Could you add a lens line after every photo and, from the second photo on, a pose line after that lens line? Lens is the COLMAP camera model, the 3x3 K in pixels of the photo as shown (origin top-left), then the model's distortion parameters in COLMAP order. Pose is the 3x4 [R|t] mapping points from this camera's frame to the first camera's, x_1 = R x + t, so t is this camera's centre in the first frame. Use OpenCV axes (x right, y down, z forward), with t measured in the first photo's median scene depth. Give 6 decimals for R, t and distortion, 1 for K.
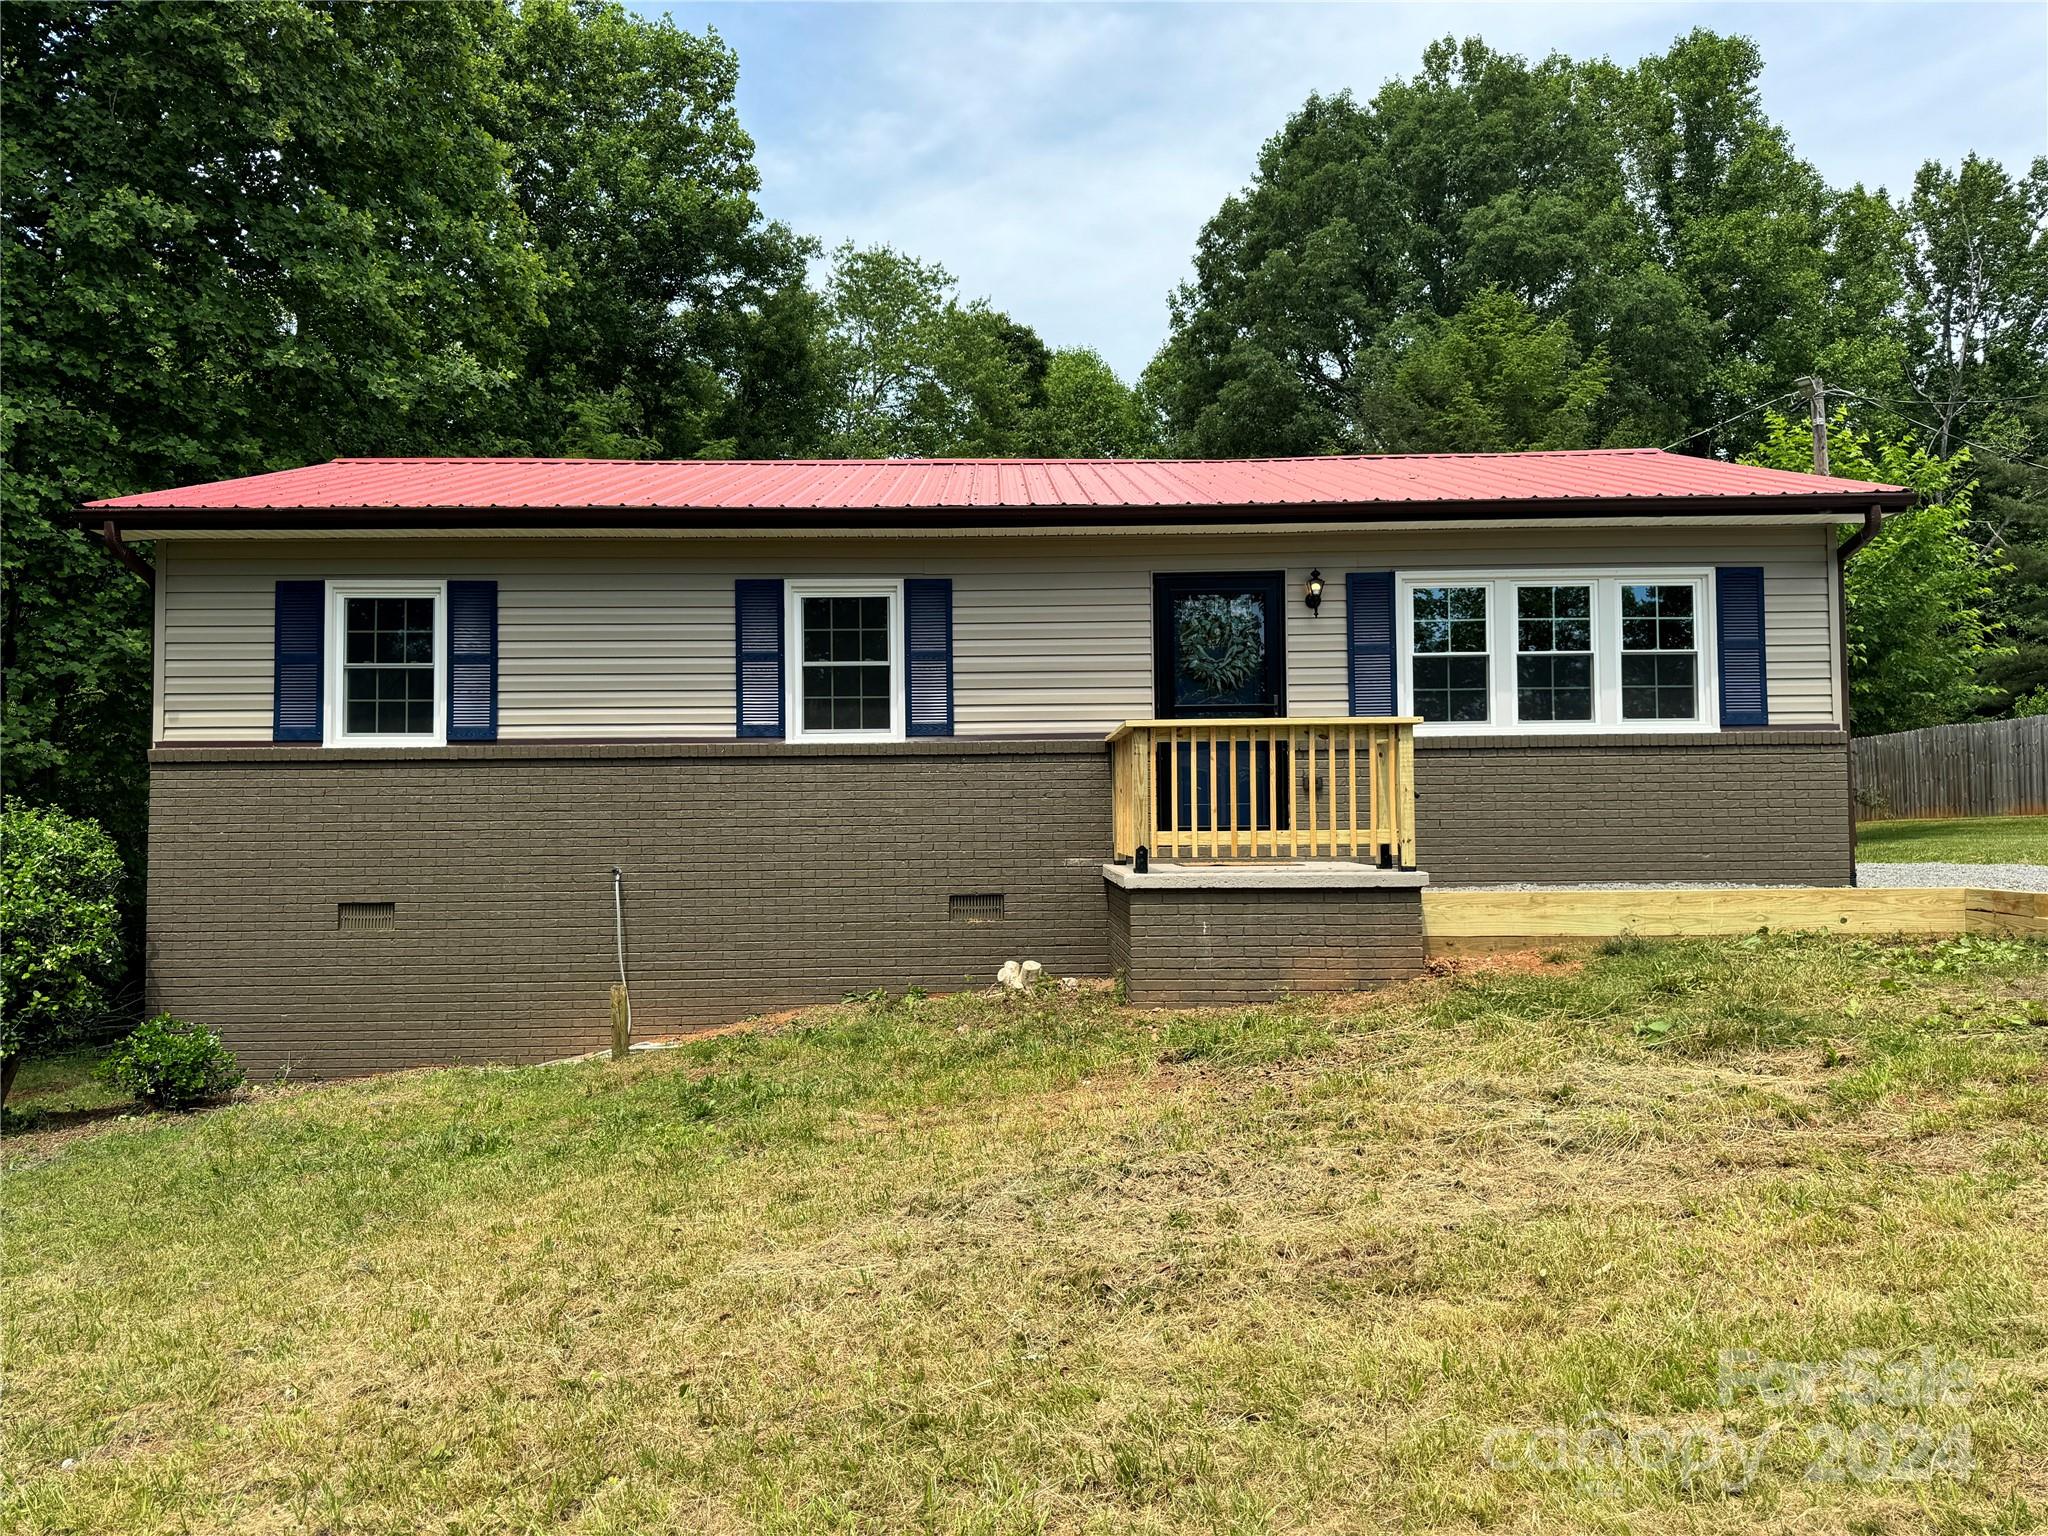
lens RADIAL K [[1434.4, 0, 1020.8], [0, 1434.4, 776.0], [0, 0, 1]] dist [0.108891, -0.151576]
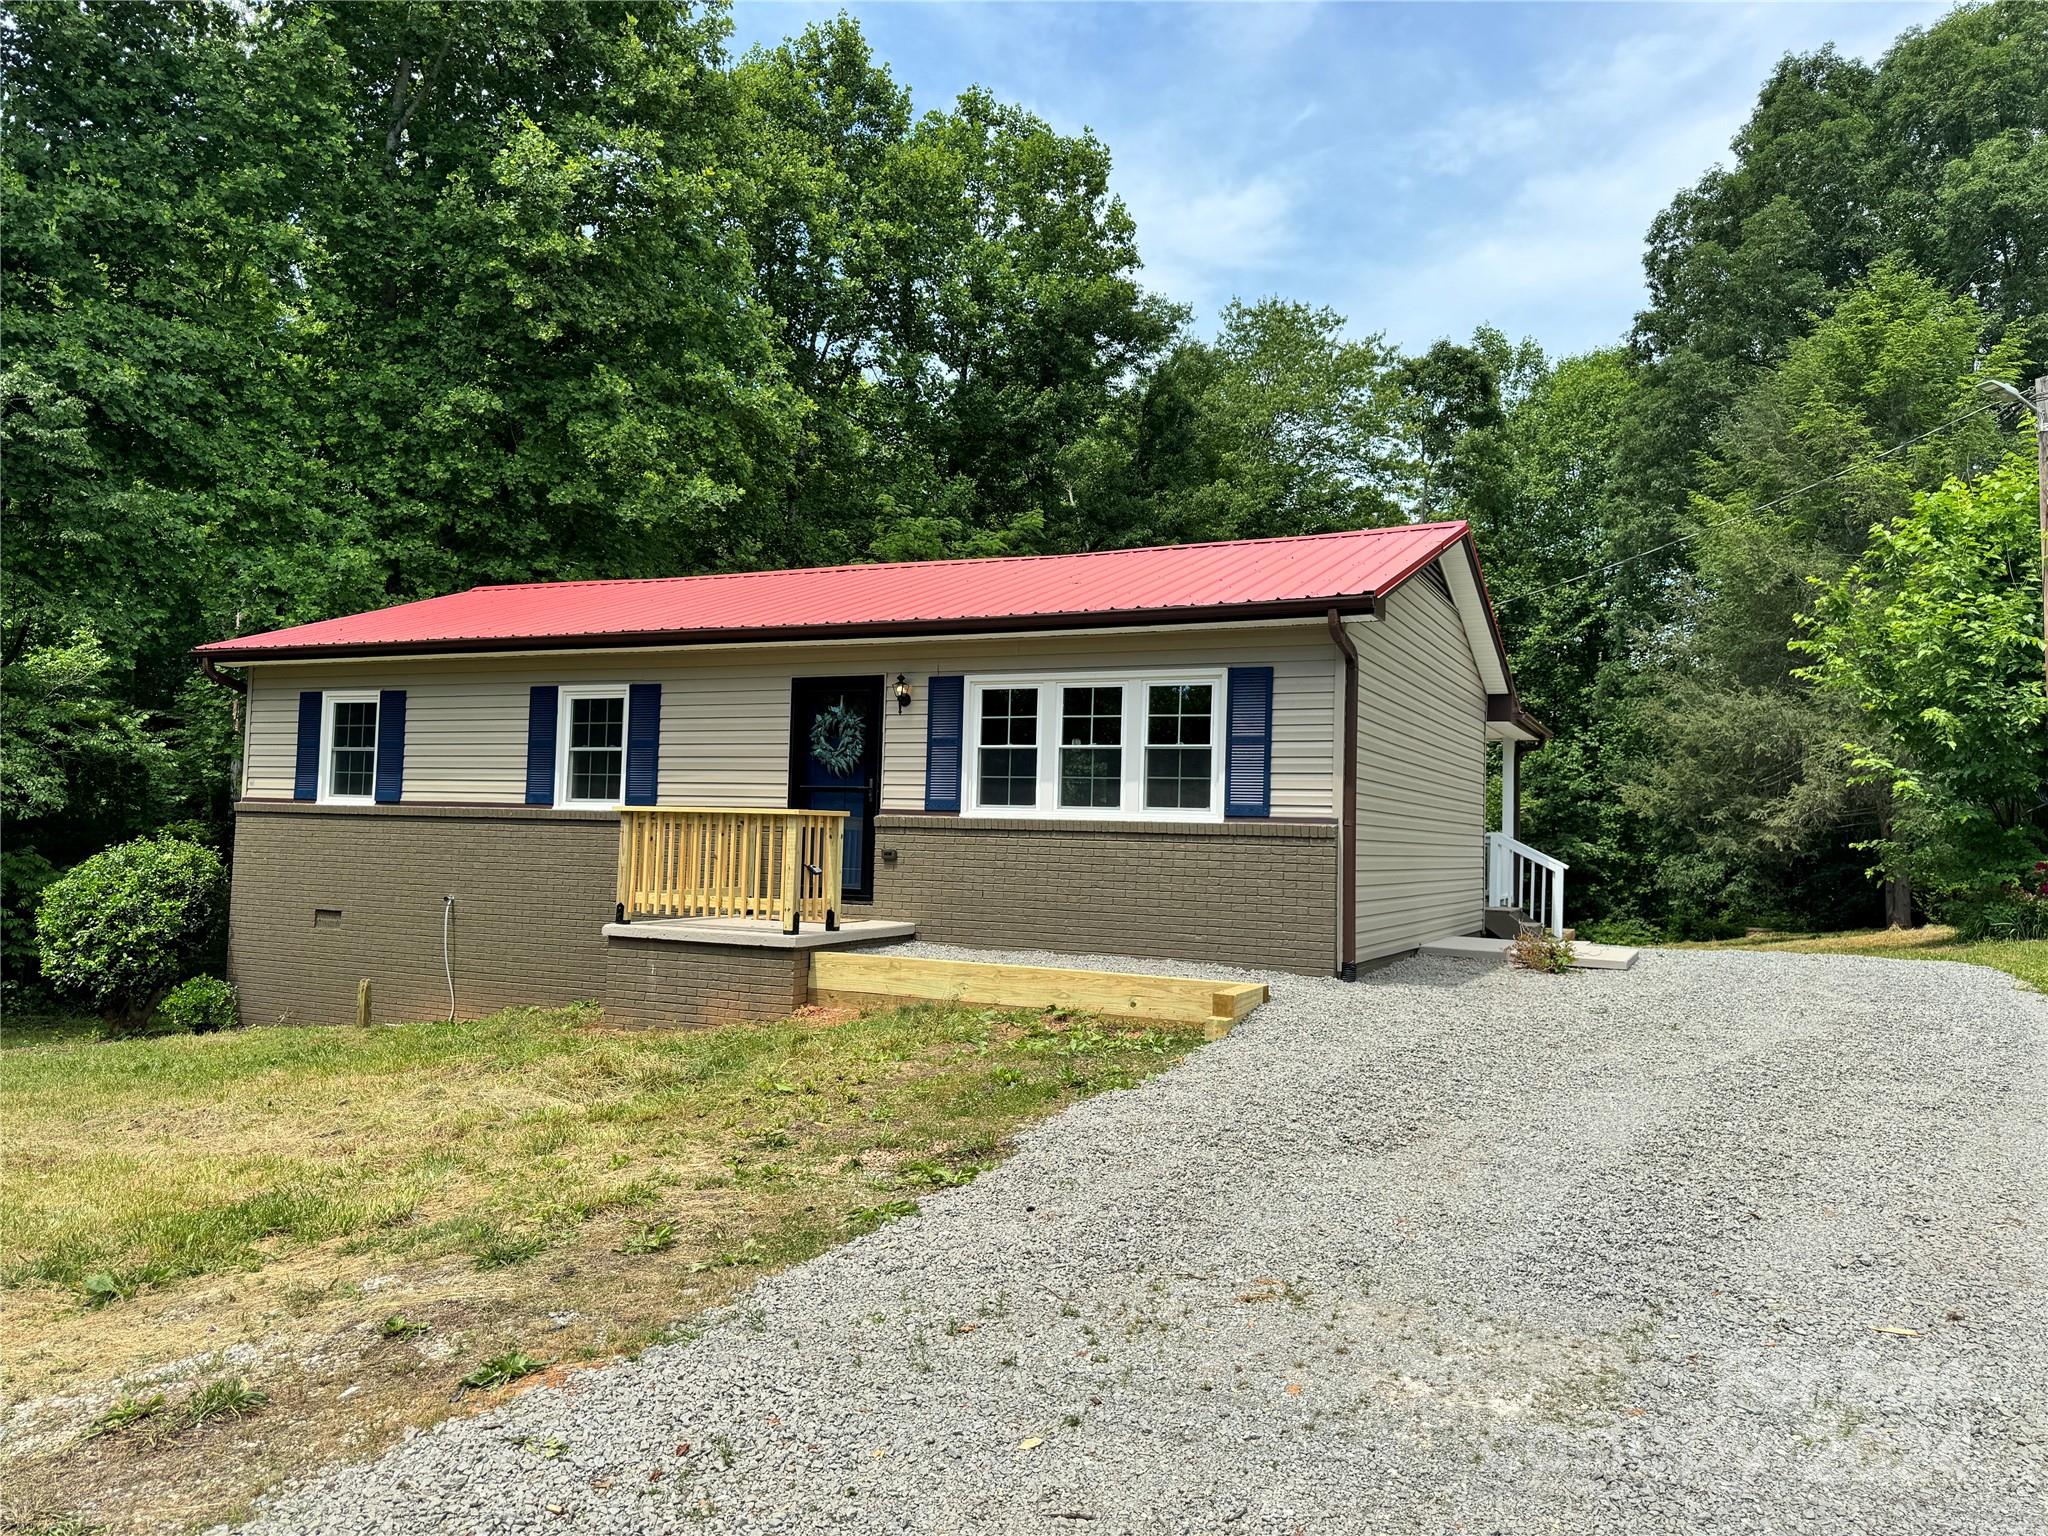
lens RADIAL K [[1434.4, 0, 1020.8], [0, 1434.4, 776.0], [0, 0, 1]] dist [0.108891, -0.151576]
pose [[0.892293, 0.017614, -0.451113, 0.821367], [-0.021873, 0.999752, -0.004228, -0.056457], [0.450926, 0.013639, 0.892457, -0.006889]]
